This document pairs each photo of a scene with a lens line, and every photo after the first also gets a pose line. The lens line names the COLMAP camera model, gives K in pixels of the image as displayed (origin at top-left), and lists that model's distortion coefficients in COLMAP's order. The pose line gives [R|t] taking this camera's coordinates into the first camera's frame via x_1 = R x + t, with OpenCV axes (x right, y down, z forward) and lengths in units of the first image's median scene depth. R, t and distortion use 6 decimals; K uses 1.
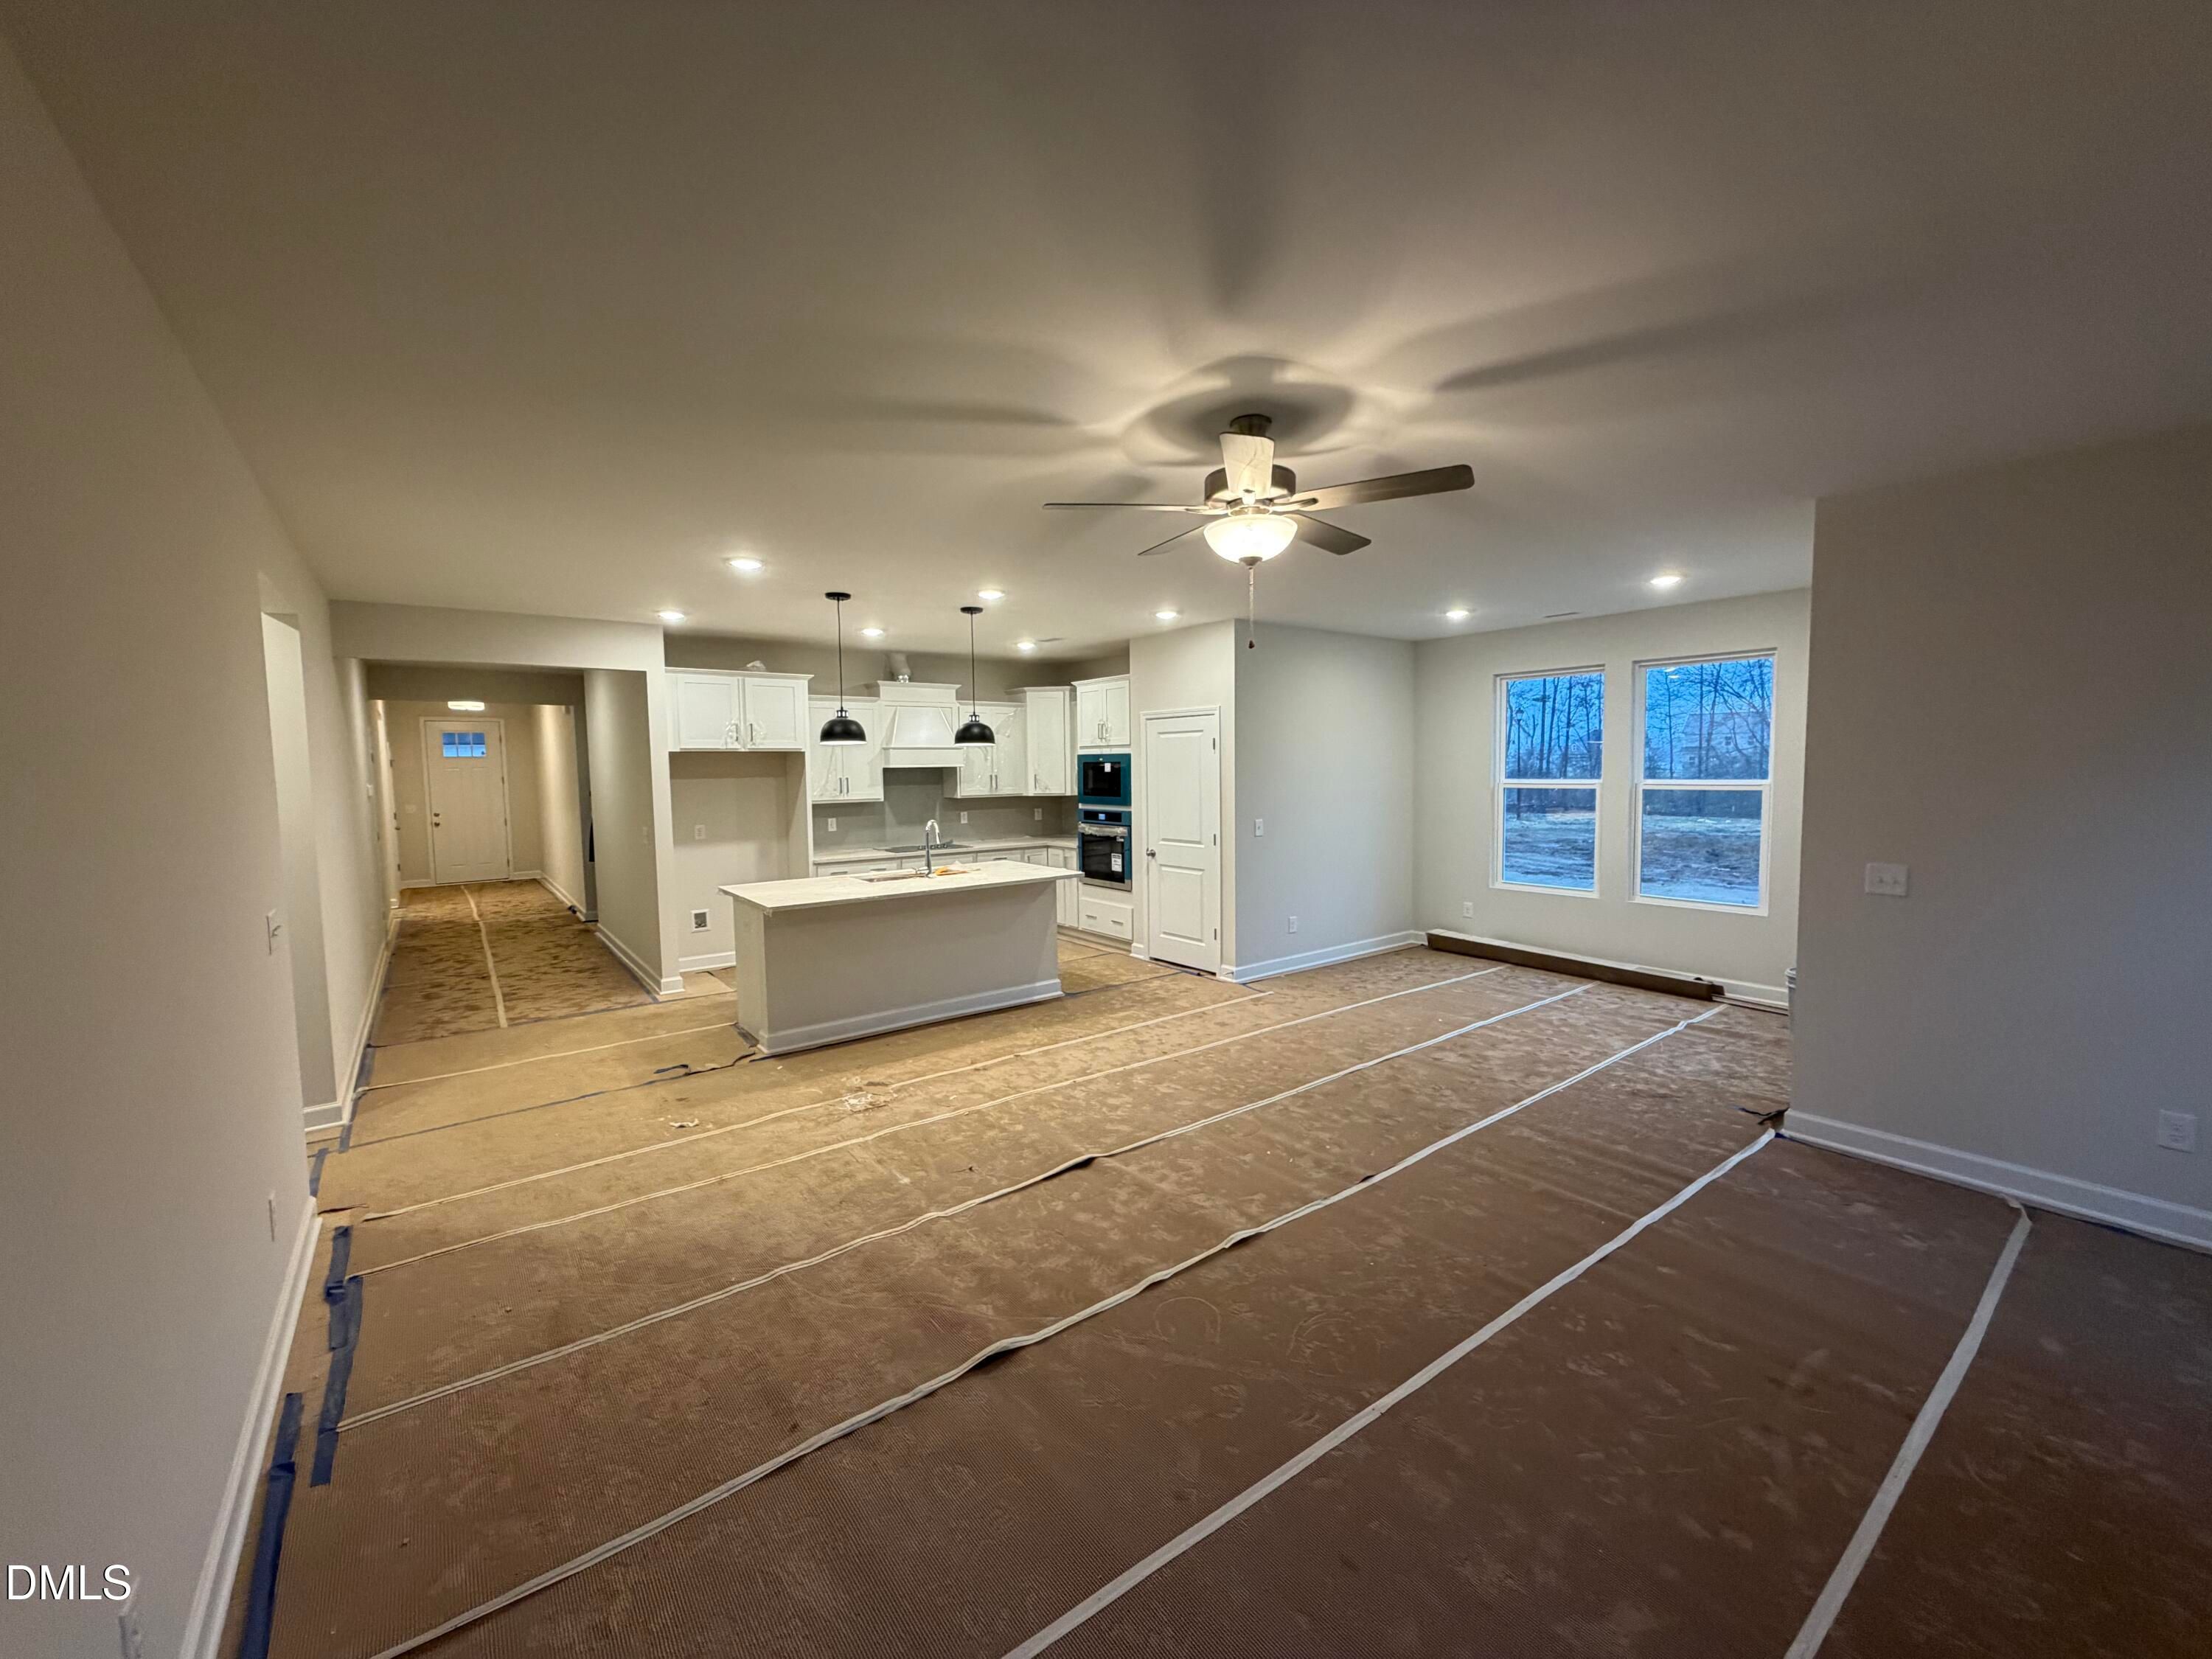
lens RADIAL K [[877.9, 0, 1104.5], [0, 877.9, 833.7], [0, 0, 1]] dist [-0.003157, -0.000220]
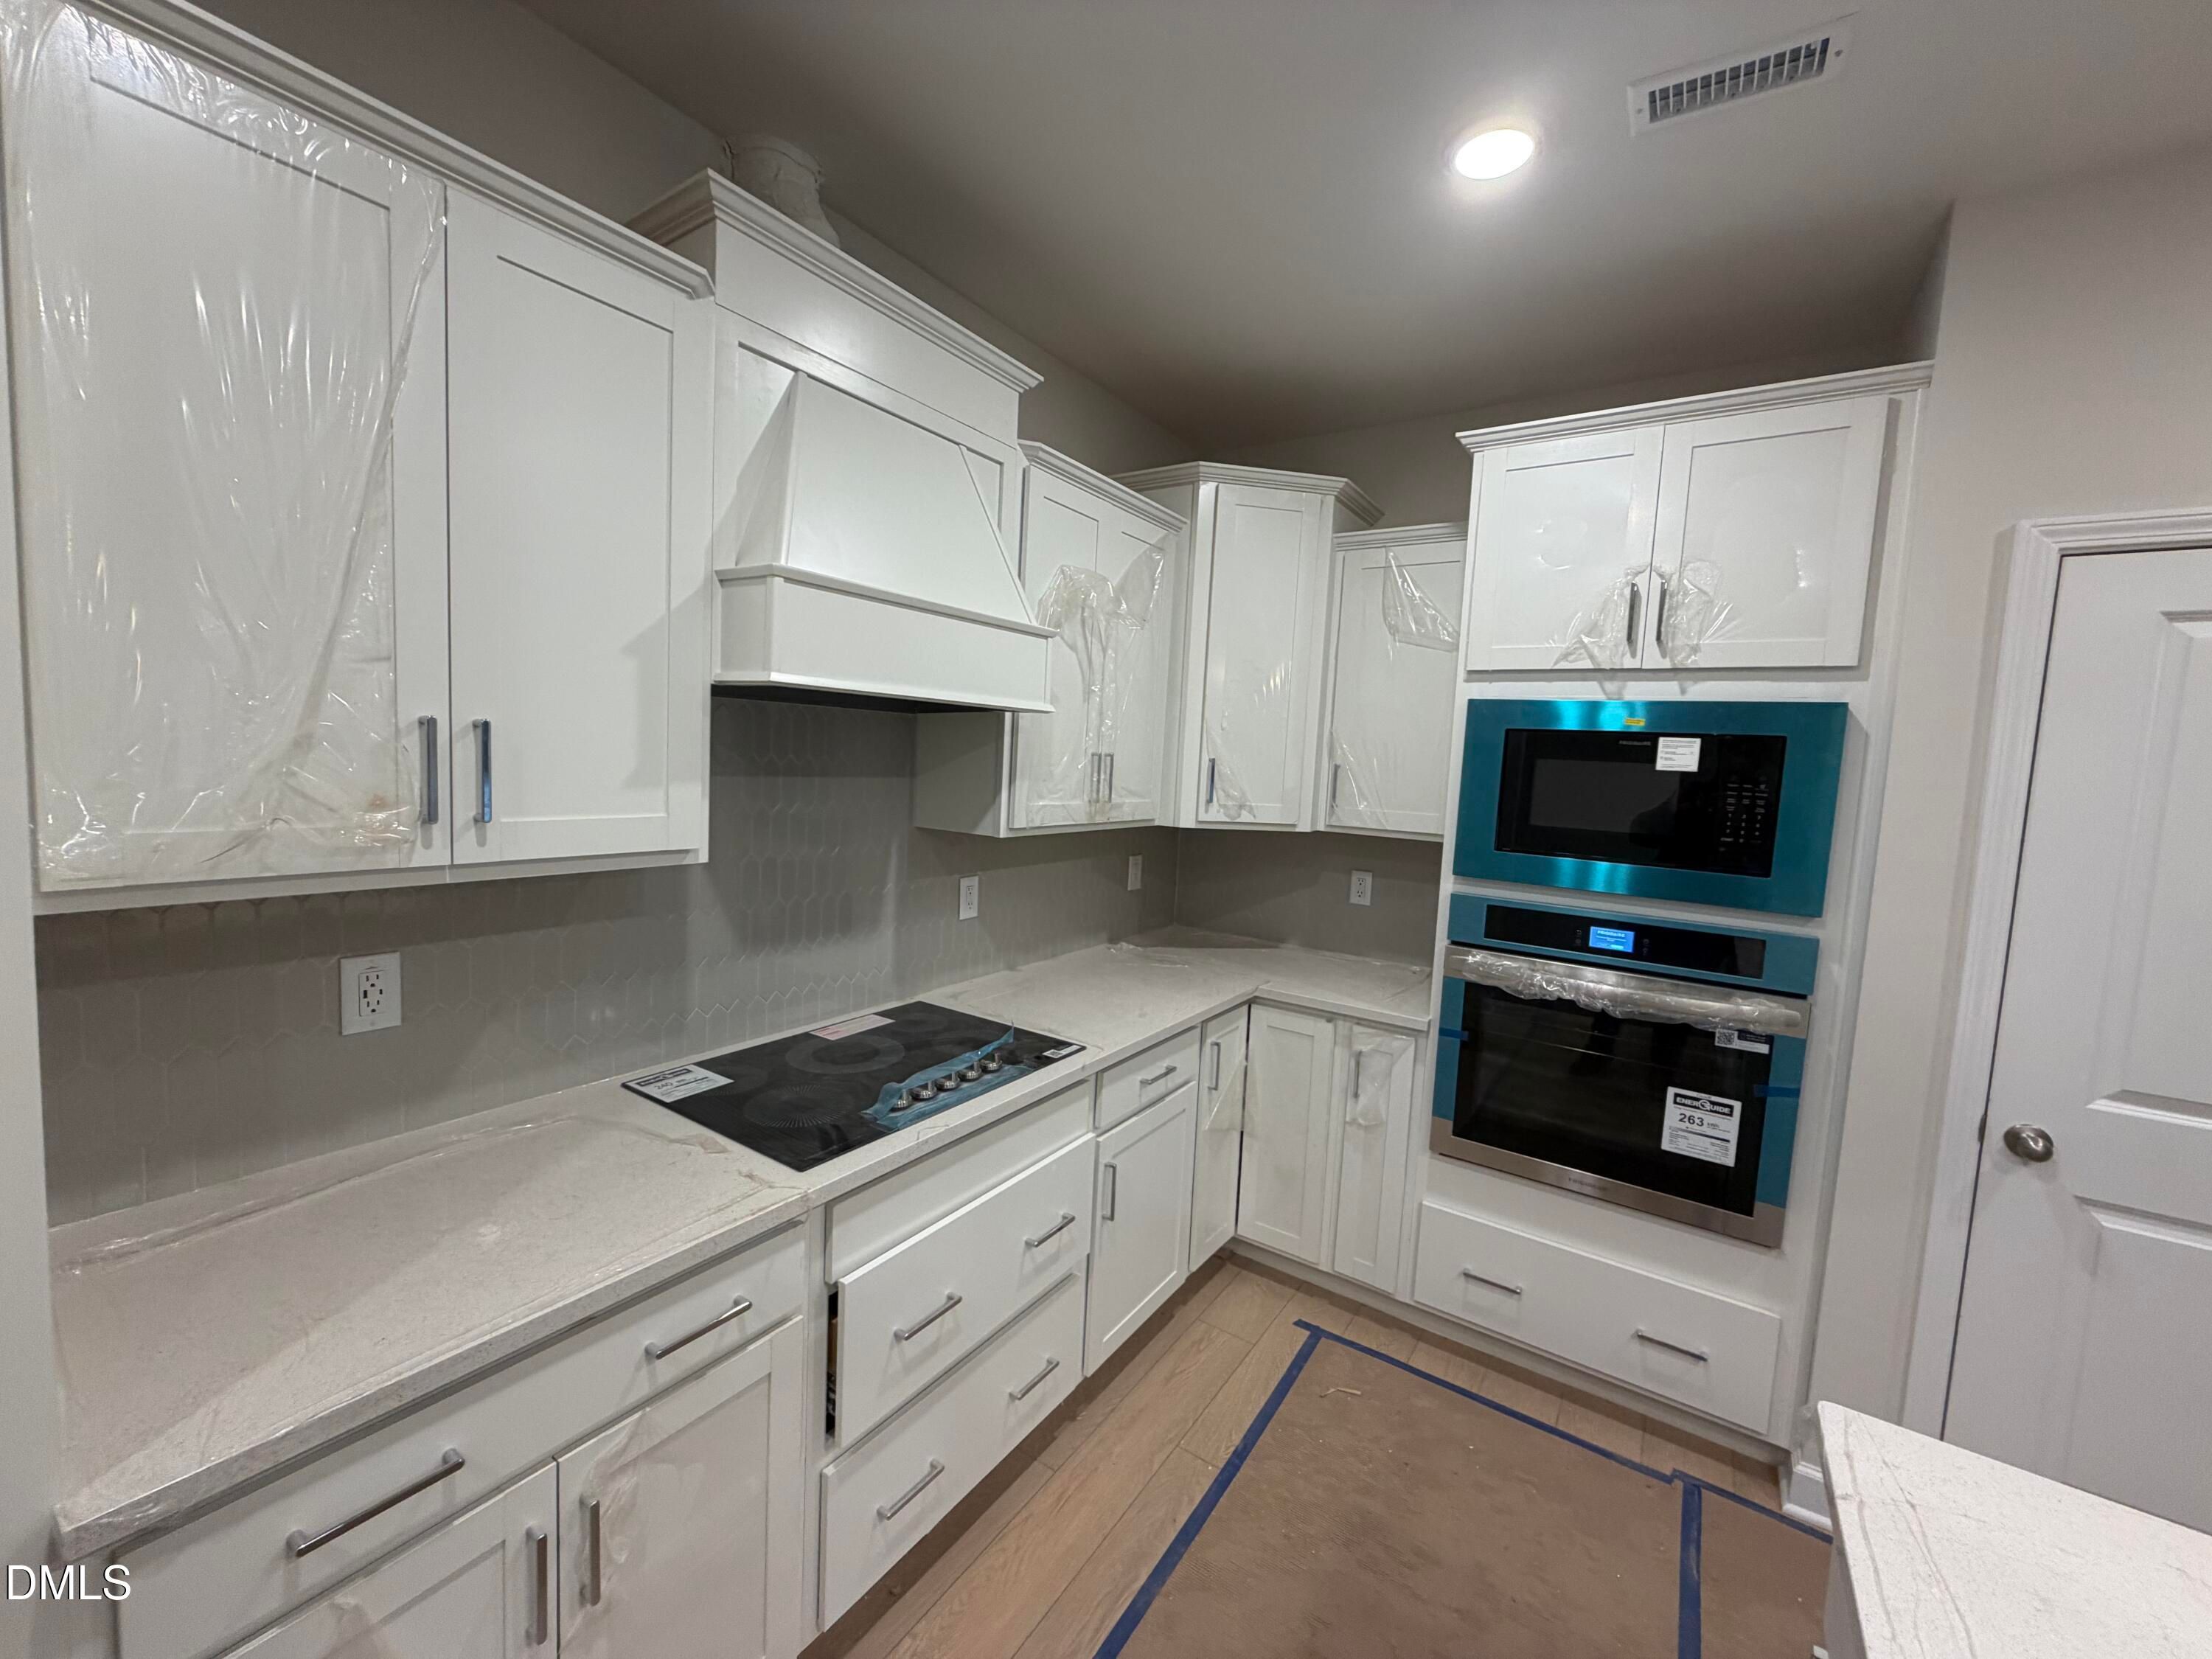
lens RADIAL K [[877.9, 0, 1104.2], [0, 877.9, 828.8], [0, 0, 1]] dist [-0.003157, -0.000220]
pose [[0.945593, 0.033888, 0.323583, -0.233539], [-0.038084, 0.999252, 0.006642, -0.048702], [-0.323116, -0.018604, 0.946176, 0.801405]]
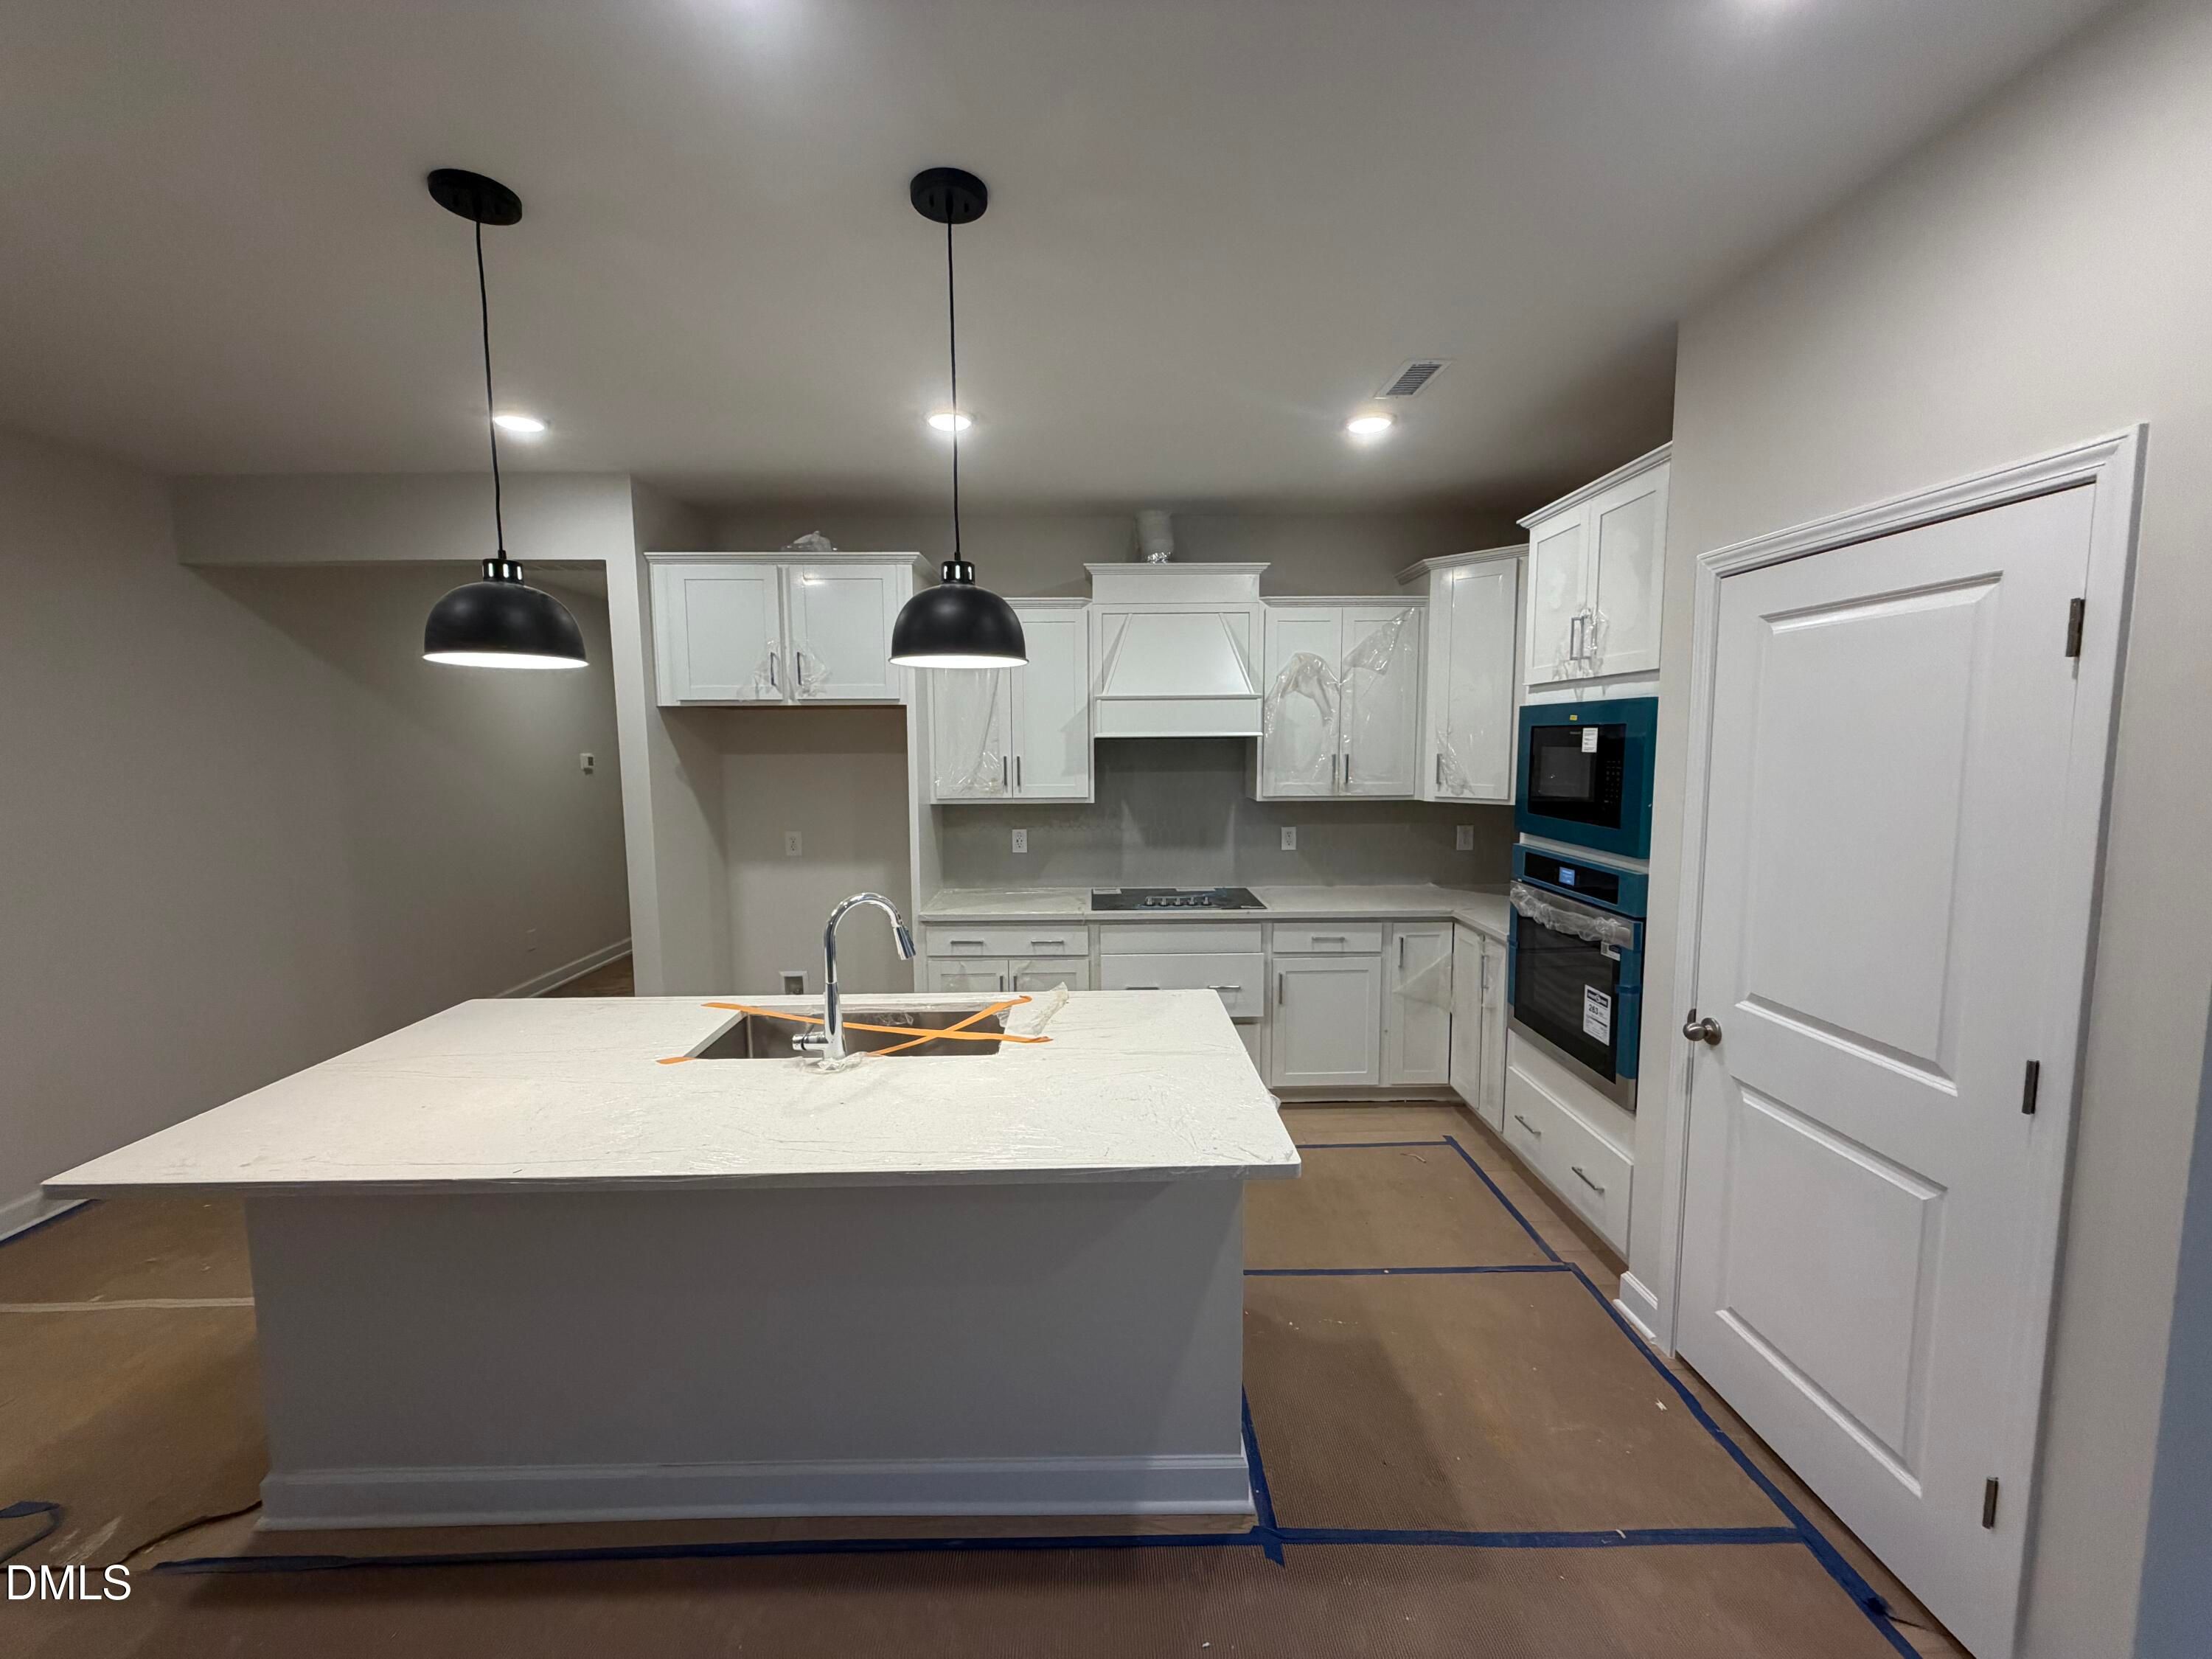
lens RADIAL K [[877.9, 0, 1111.4], [0, 877.9, 827.4], [0, 0, 1]] dist [-0.003157, -0.000220]
pose [[0.807952, 0.066596, -0.585474, 0.055916], [-0.050534, 0.997763, 0.043756, -0.045904], [0.587078, -0.005767, 0.809510, 0.596405]]
